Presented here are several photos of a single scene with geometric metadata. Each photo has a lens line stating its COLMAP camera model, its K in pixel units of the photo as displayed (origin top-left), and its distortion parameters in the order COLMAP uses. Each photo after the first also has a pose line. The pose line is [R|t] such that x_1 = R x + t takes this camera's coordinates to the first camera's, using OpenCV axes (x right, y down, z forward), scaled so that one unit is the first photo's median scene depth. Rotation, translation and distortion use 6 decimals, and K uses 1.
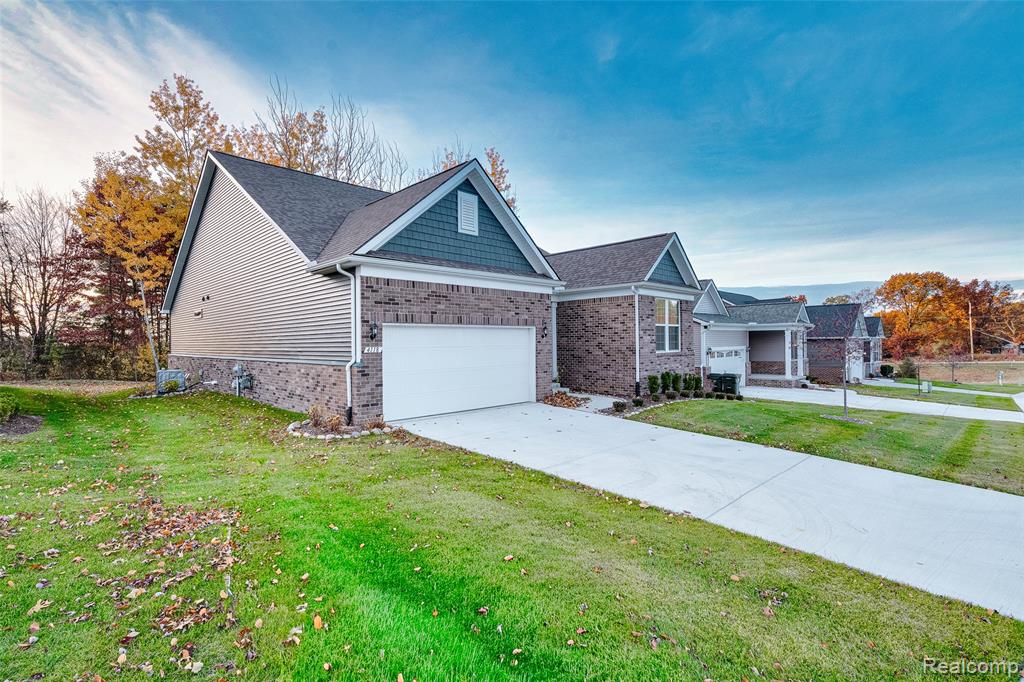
lens RADIAL K [[477.5, 0, 512.0], [0, 477.5, 341.0], [0, 0, 1]] dist [-0.000915, 0.000440]
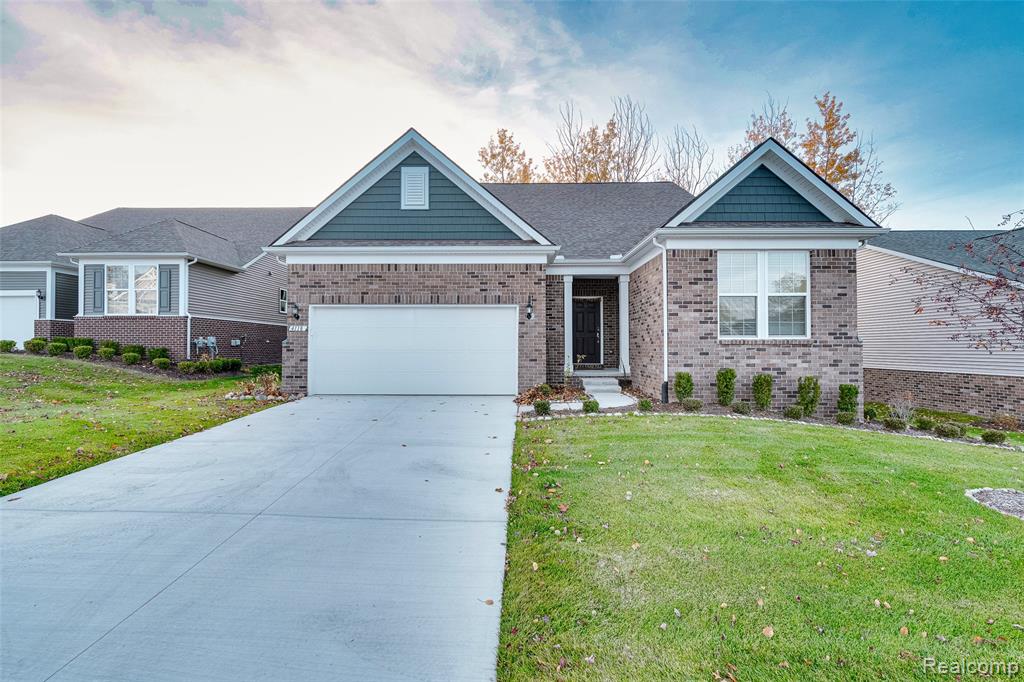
lens RADIAL K [[465.6, 0, 512.0], [0, 465.6, 341.0], [0, 0, 1]] dist [0.000020, 0.000052]
pose [[0.706453, 0.003368, -0.707752, 0.691049], [-0.005620, 0.999984, -0.000851, 0.037841], [0.707738, 0.004579, 0.706460, 0.473370]]
